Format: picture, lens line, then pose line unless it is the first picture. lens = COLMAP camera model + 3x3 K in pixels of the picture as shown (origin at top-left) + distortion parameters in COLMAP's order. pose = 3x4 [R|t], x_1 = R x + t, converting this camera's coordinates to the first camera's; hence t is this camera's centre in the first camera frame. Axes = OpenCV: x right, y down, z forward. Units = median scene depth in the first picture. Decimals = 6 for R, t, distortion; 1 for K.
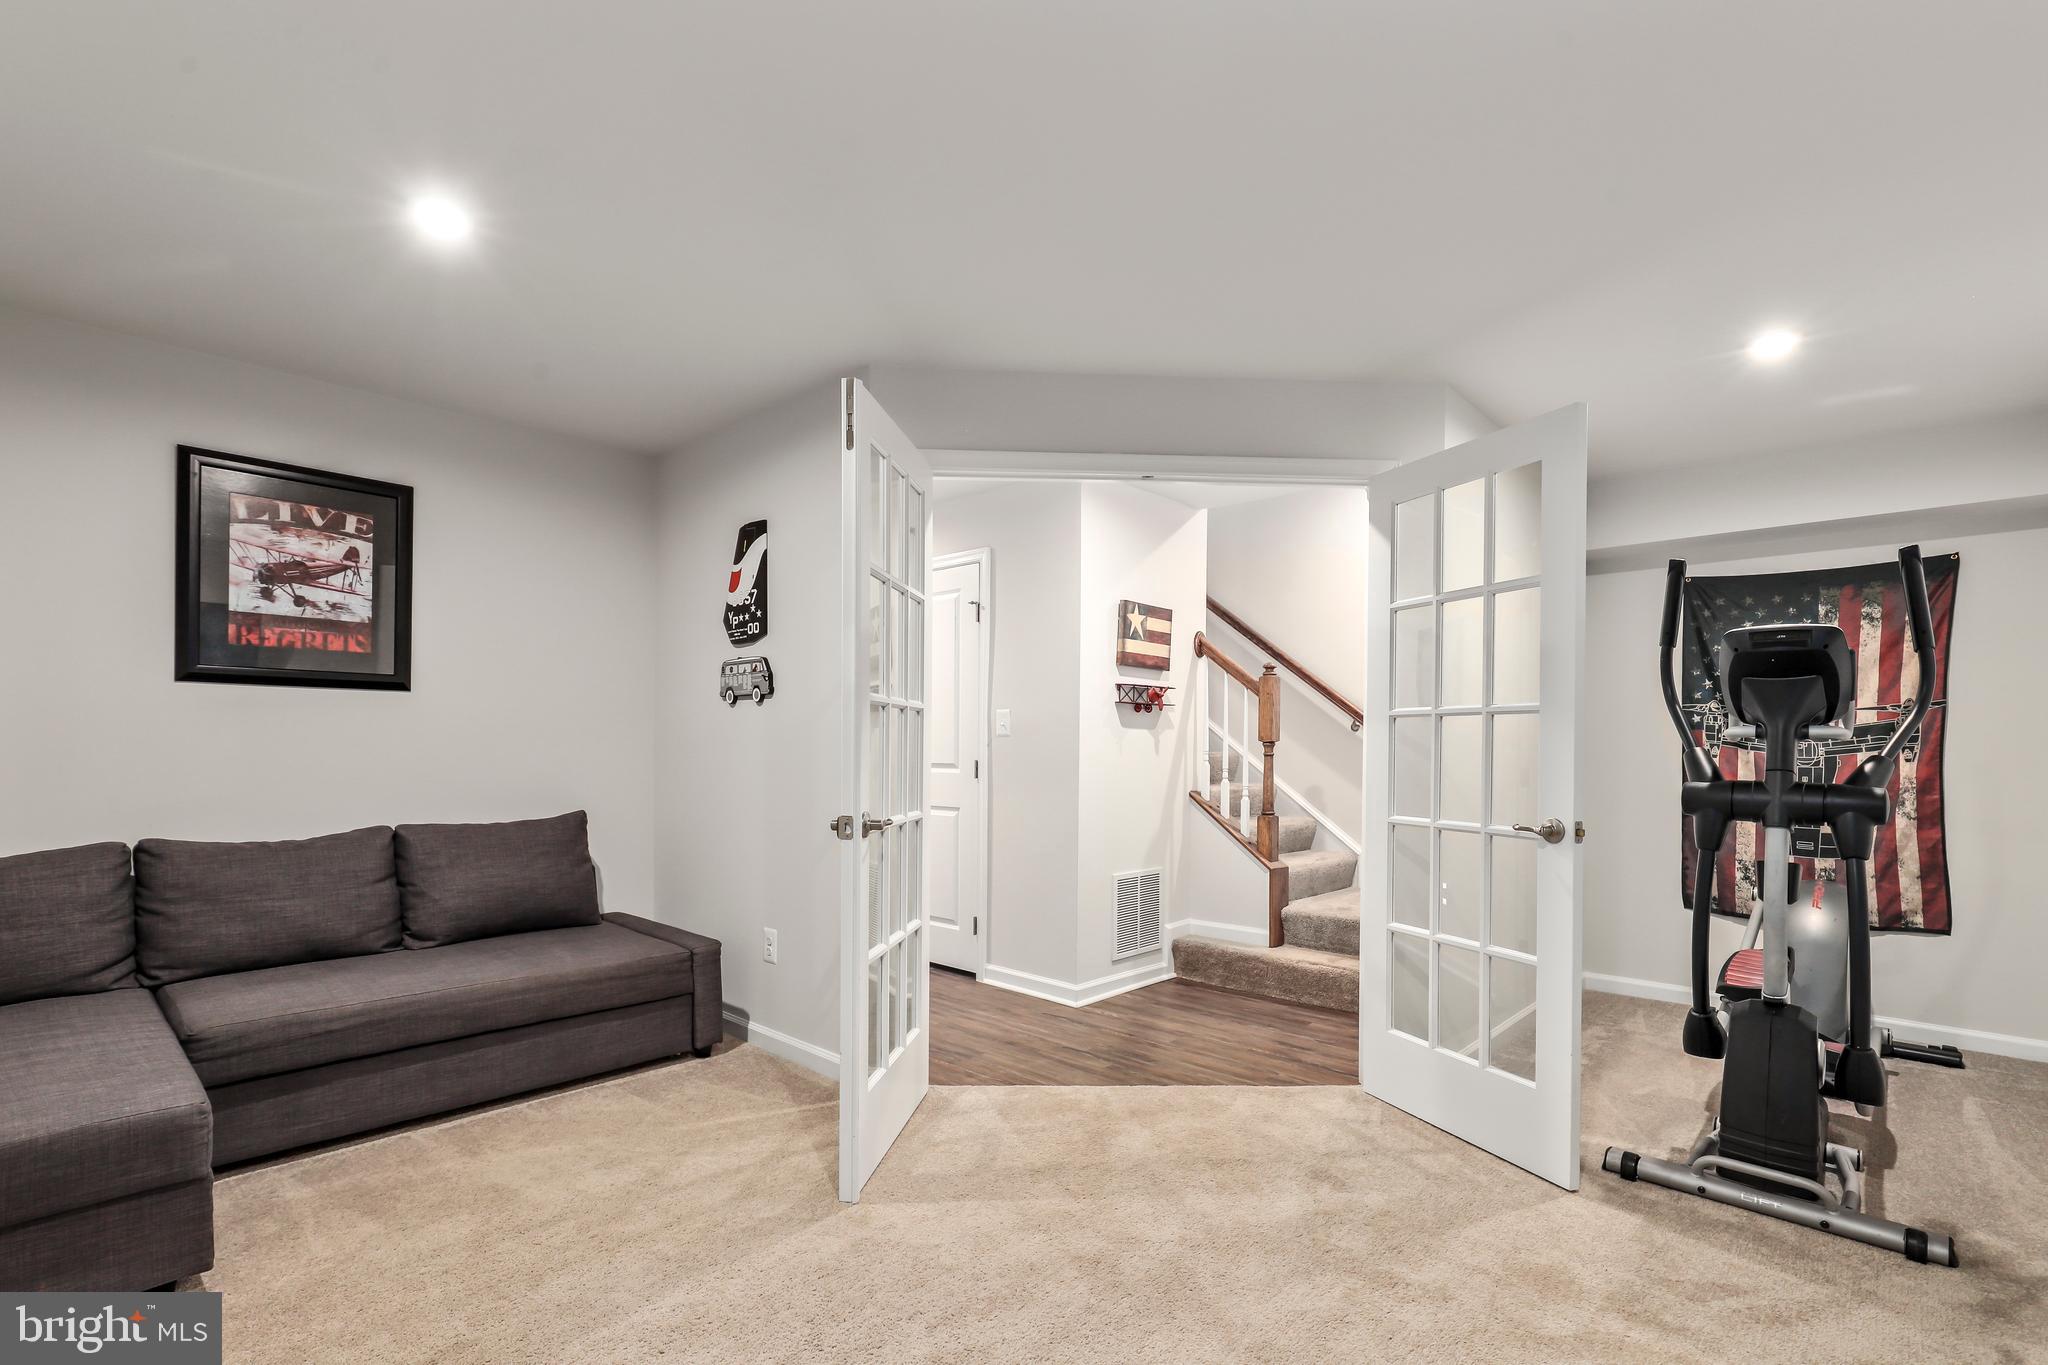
lens RADIAL K [[954.3, 0, 1026.0], [0, 954.3, 745.0], [0, 0, 1]] dist [0.001853, 0.000112]
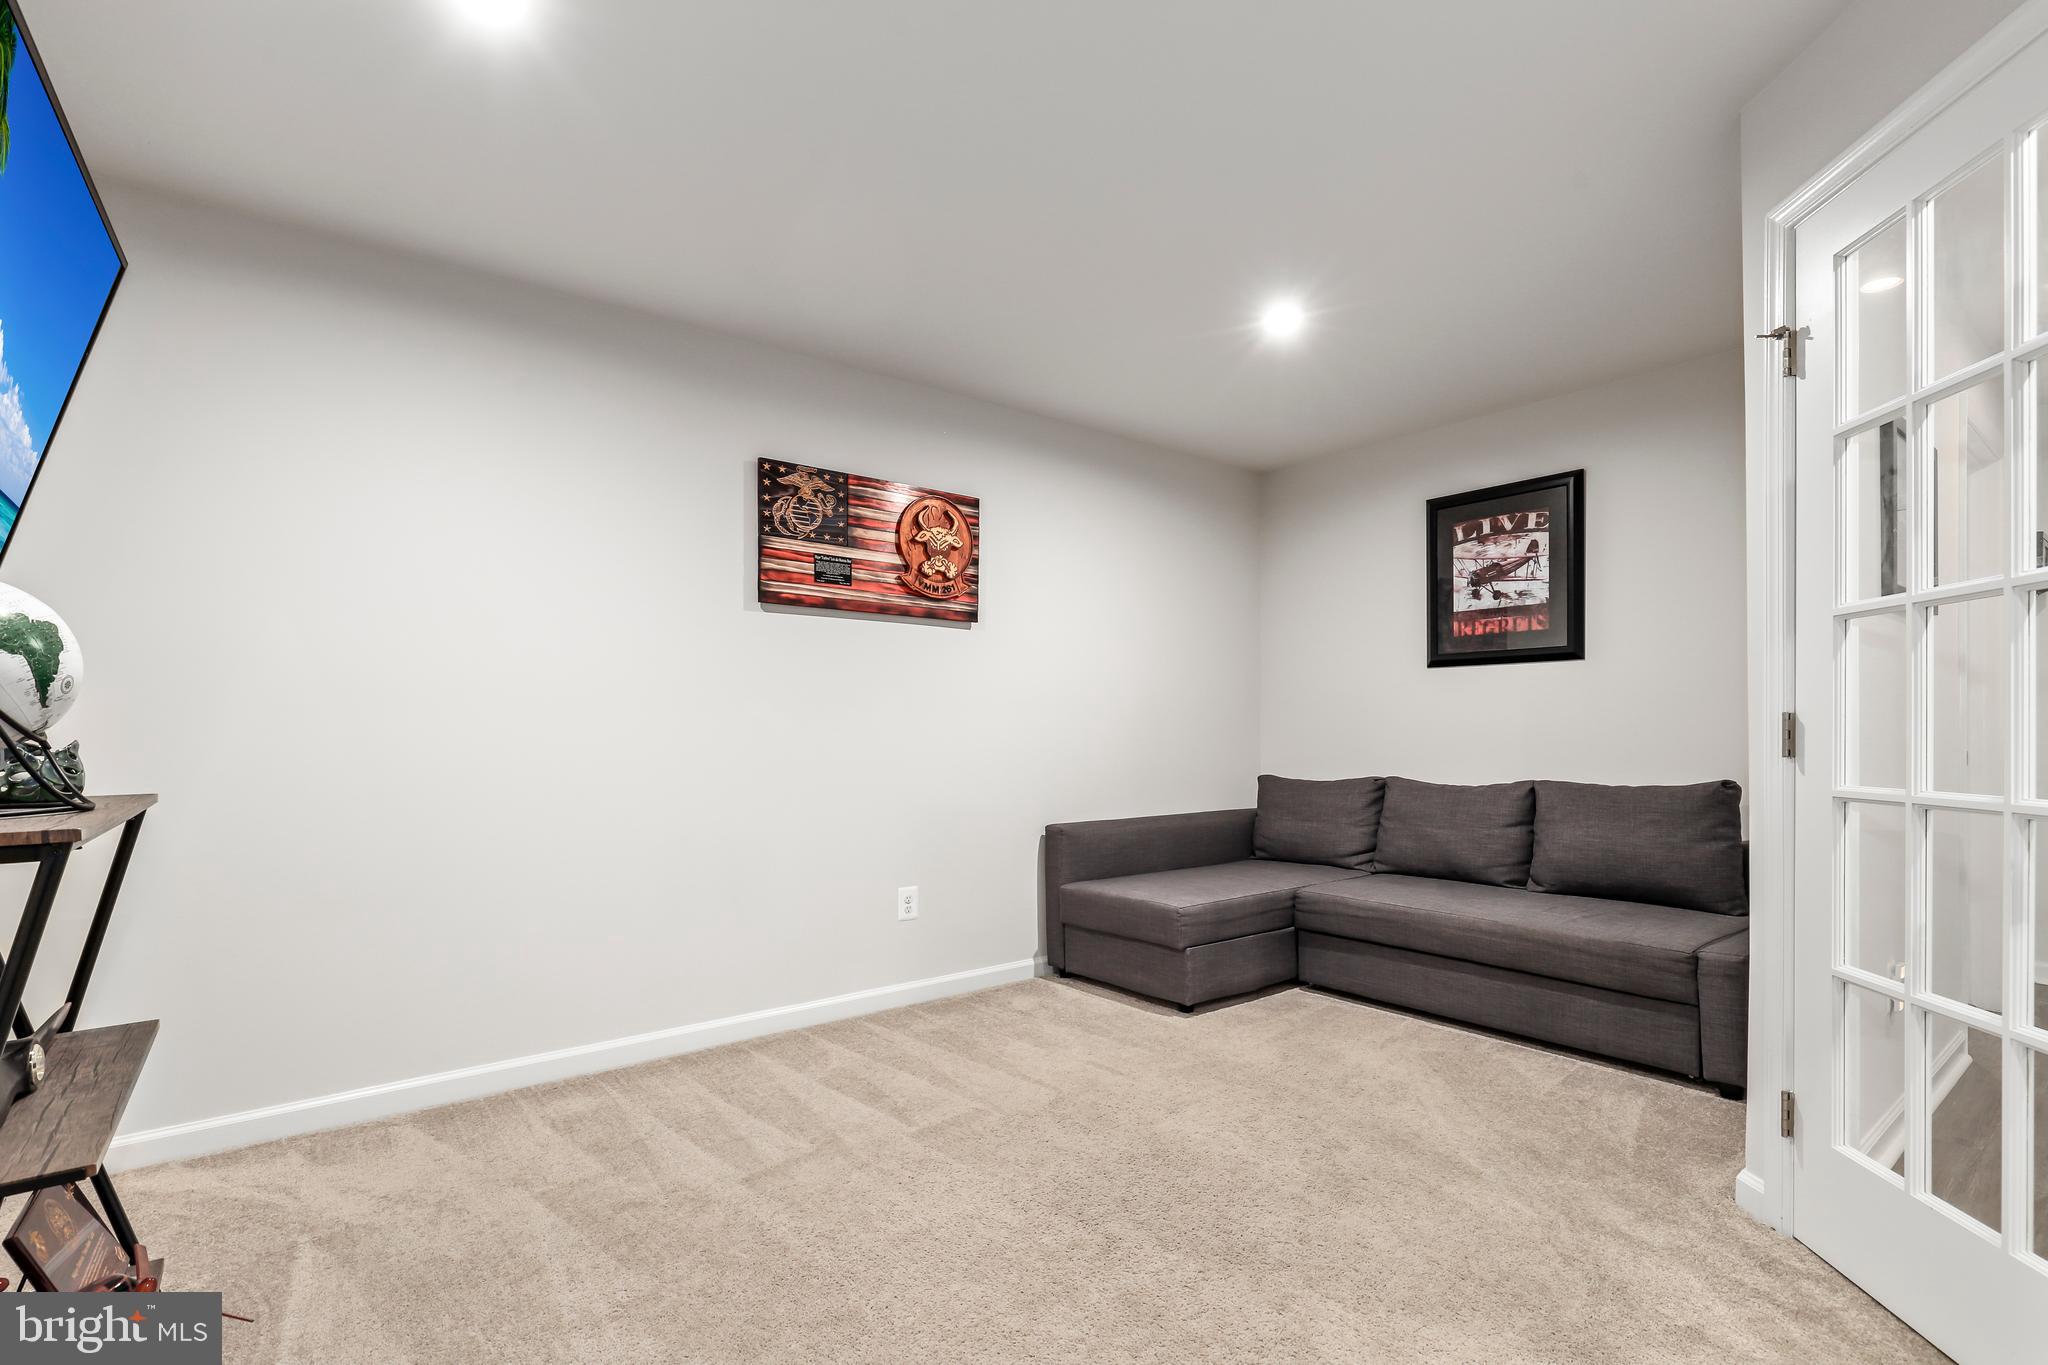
lens RADIAL K [[954.3, 0, 1026.0], [0, 954.3, 745.0], [0, 0, 1]] dist [0.001853, 0.000112]
pose [[-0.161331, 0.005569, -0.986885, 0.562382], [0.001709, 0.999984, 0.005364, 0.036100], [0.986899, -0.000821, -0.161338, 0.600306]]
